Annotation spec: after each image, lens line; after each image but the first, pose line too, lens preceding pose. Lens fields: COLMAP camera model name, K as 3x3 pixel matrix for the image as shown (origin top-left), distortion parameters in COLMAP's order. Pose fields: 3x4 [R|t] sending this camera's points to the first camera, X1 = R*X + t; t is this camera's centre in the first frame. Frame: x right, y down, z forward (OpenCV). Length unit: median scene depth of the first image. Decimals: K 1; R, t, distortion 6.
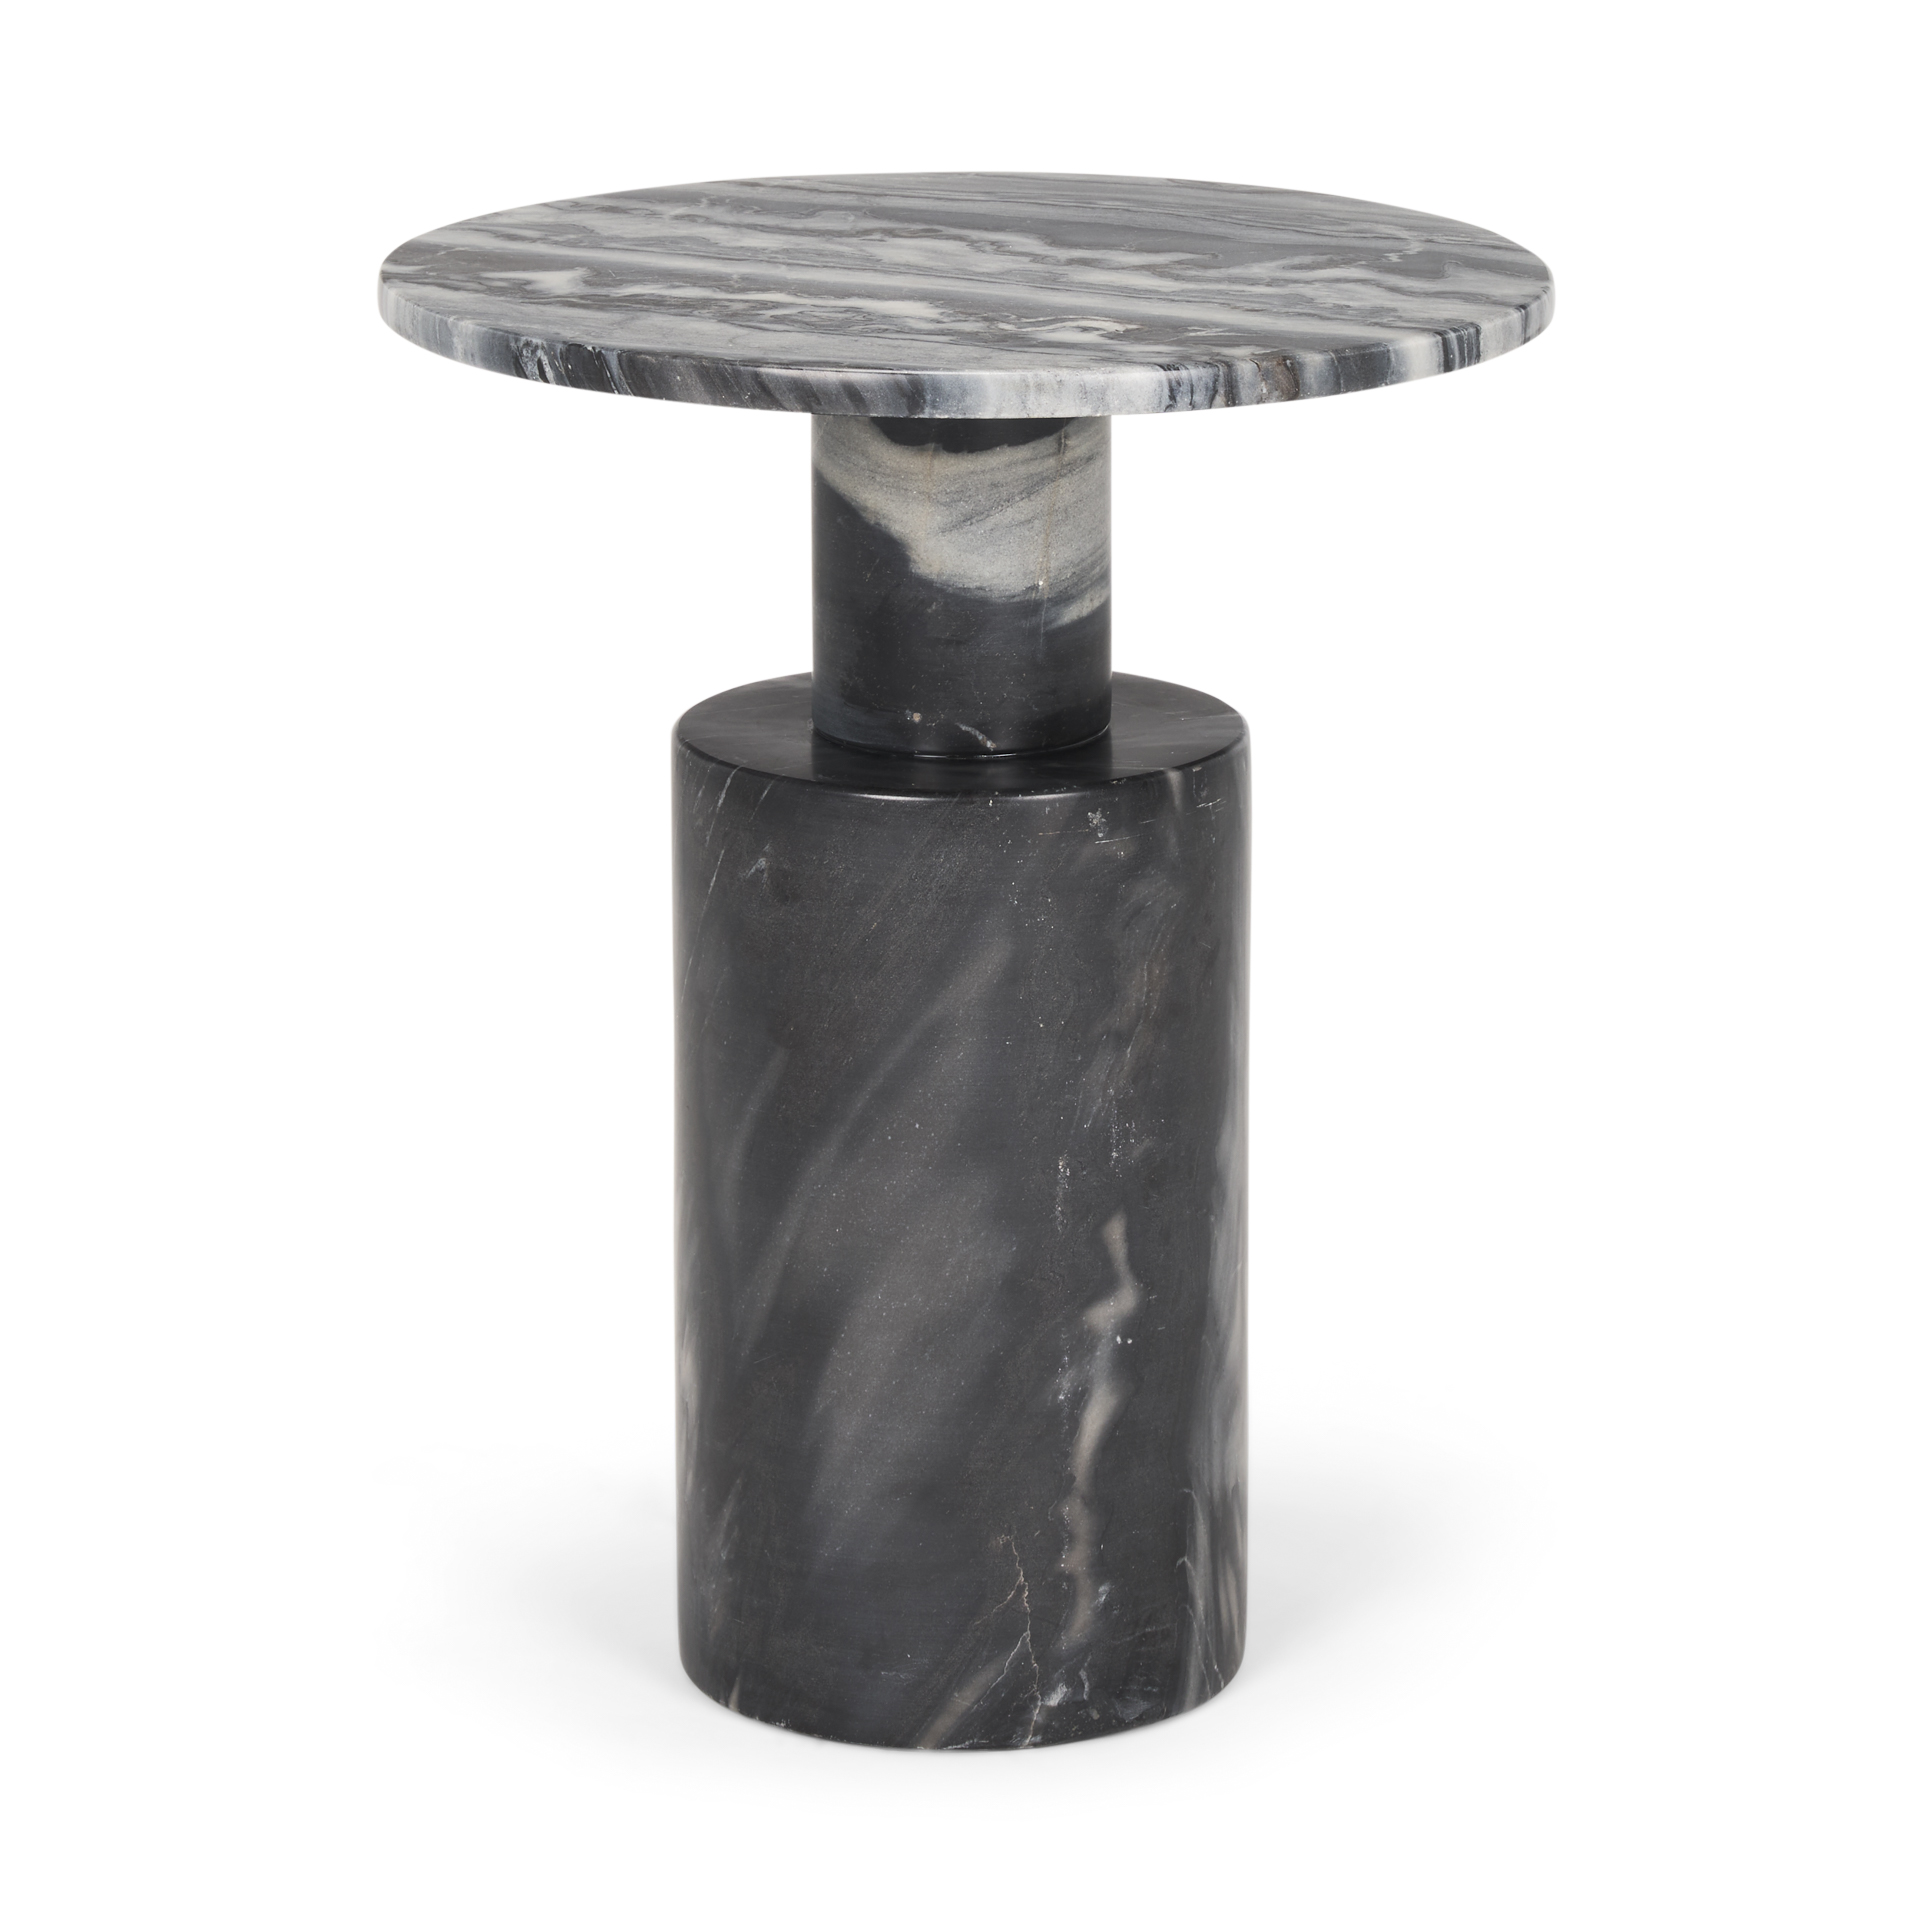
lens RADIAL K [[8521.5, 0, 960.0], [0, 8521.5, 960.0], [0, 0, 1]] dist [0.134479, 2.504559]
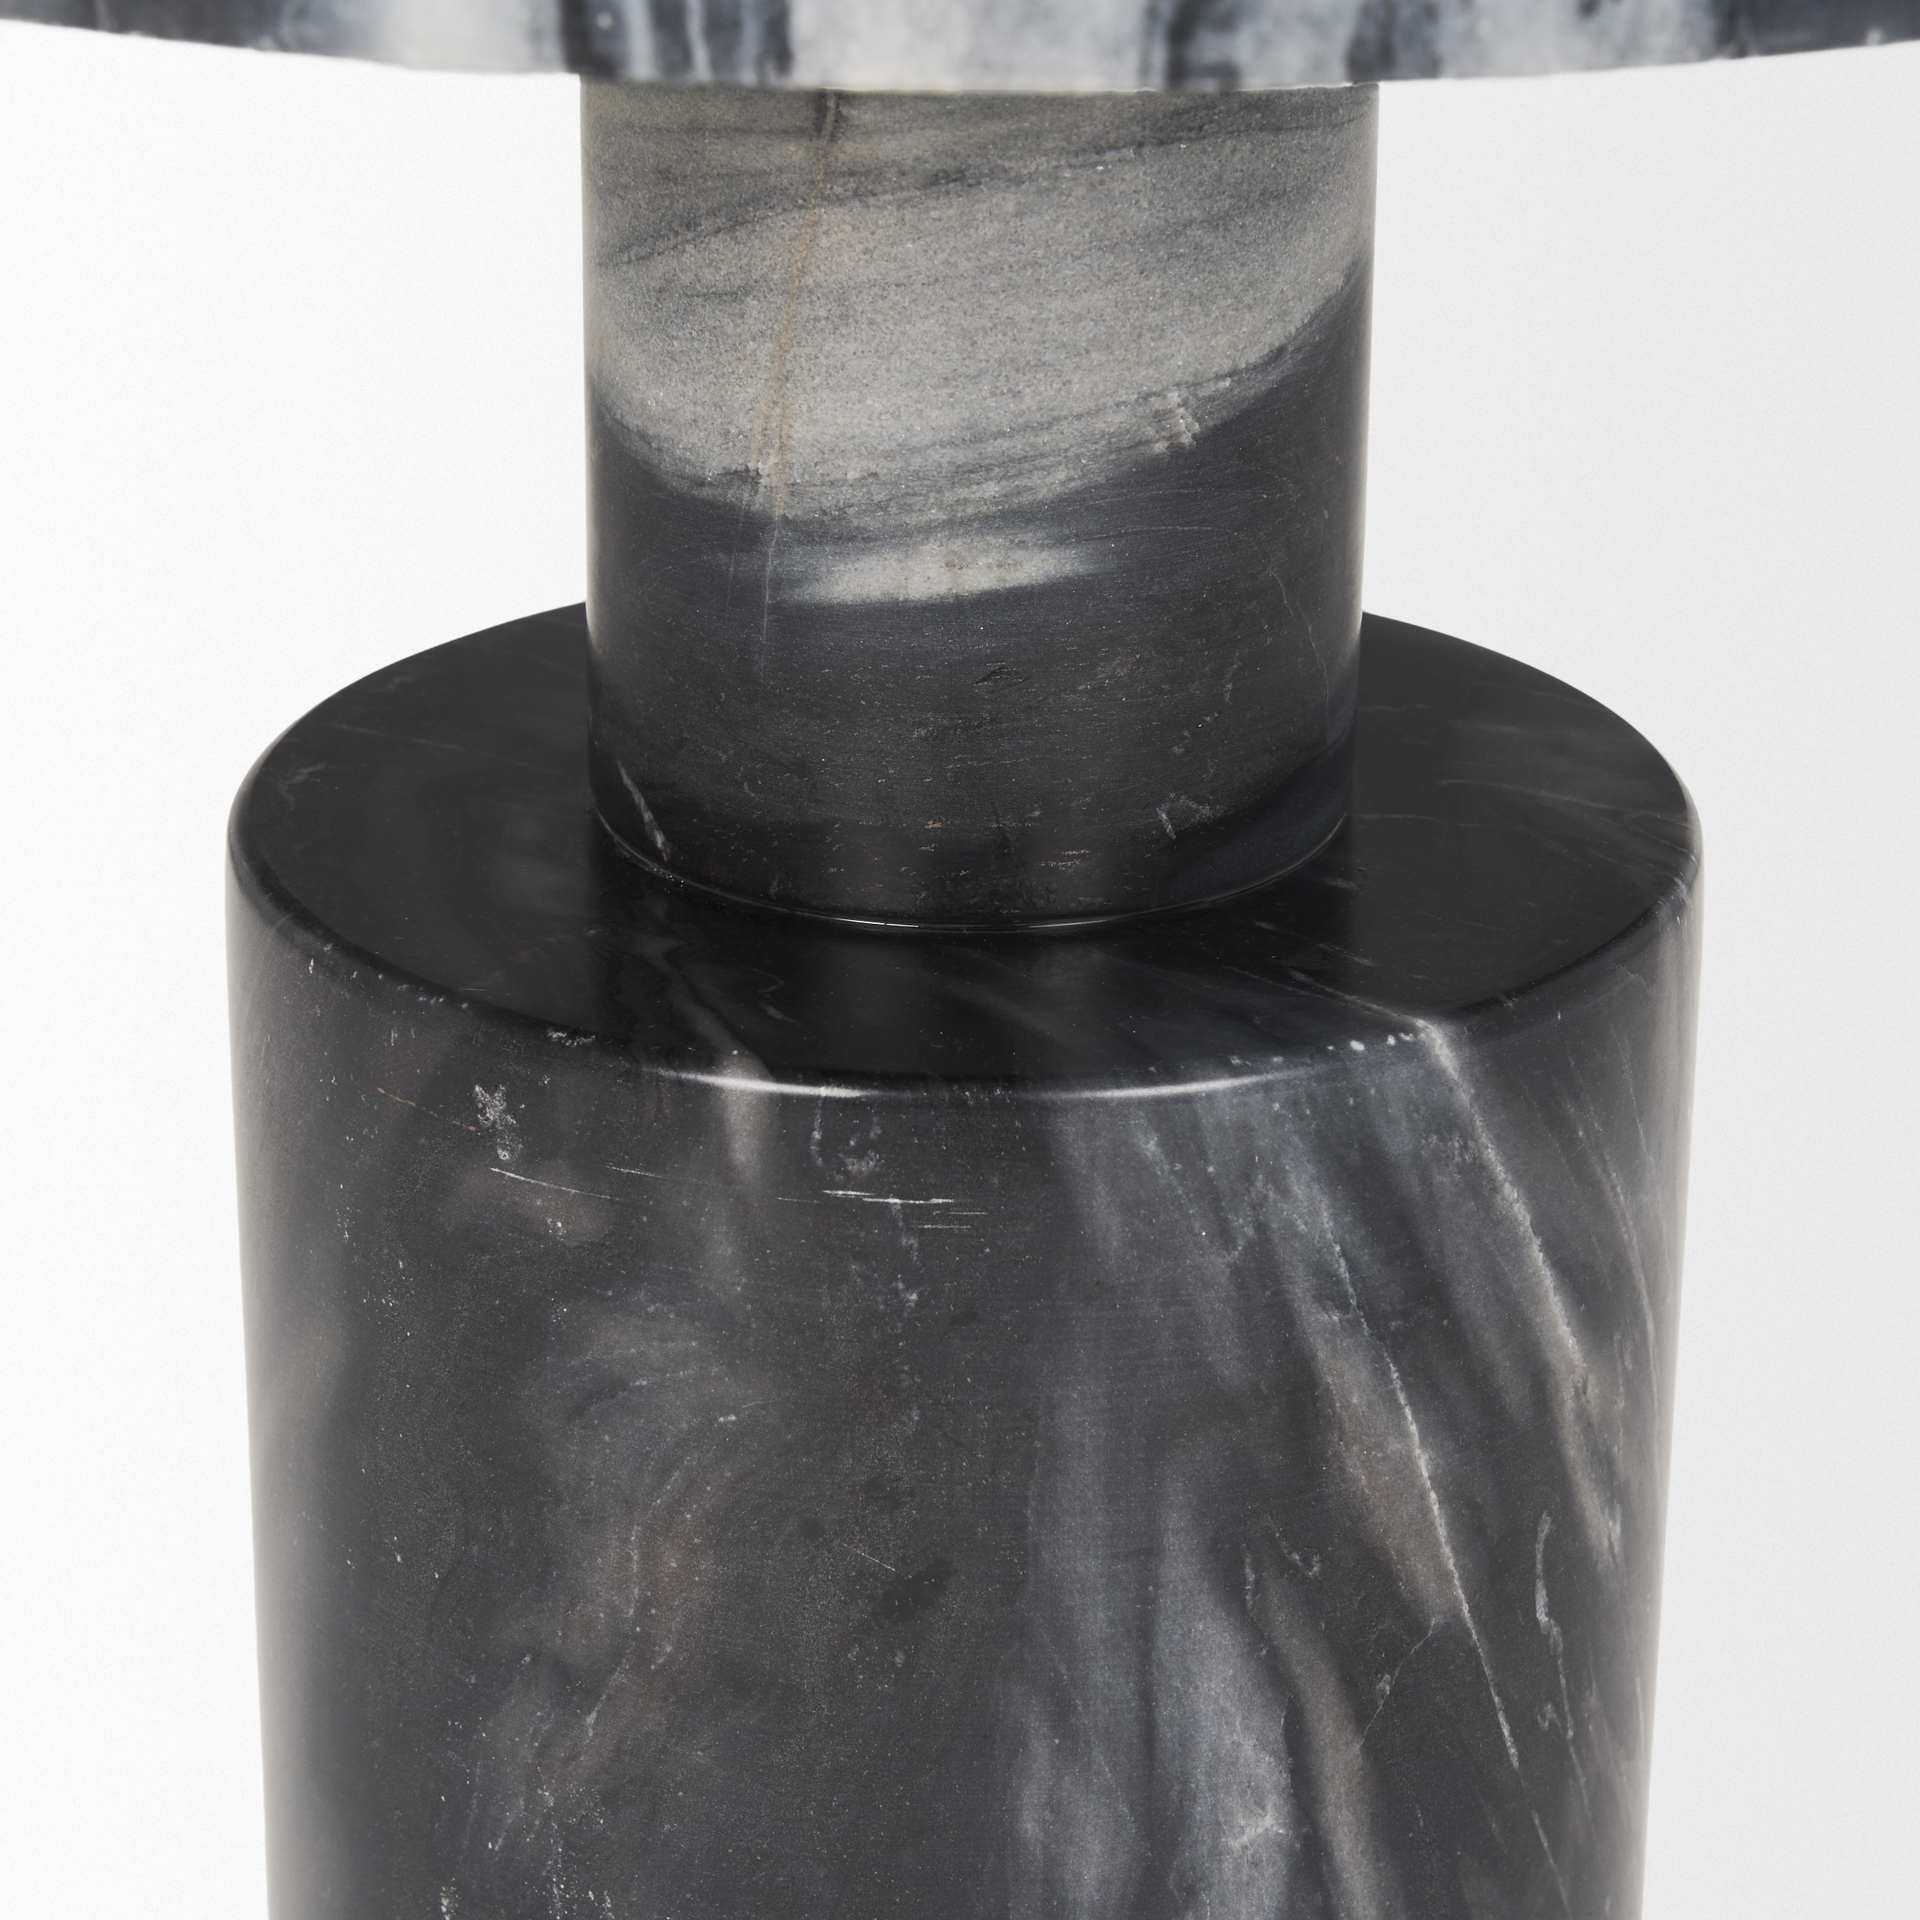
lens RADIAL K [[5818.9, 0, 962.1], [0, 5818.9, 1033.8], [0, 0, 1]] dist [-0.099324, 1.075708]
pose [[0.466281, 0.350496, -0.812241, 0.225996], [-0.235222, 0.934233, 0.268104, -0.090761], [0.852791, 0.066046, 0.518059, 0.877049]]
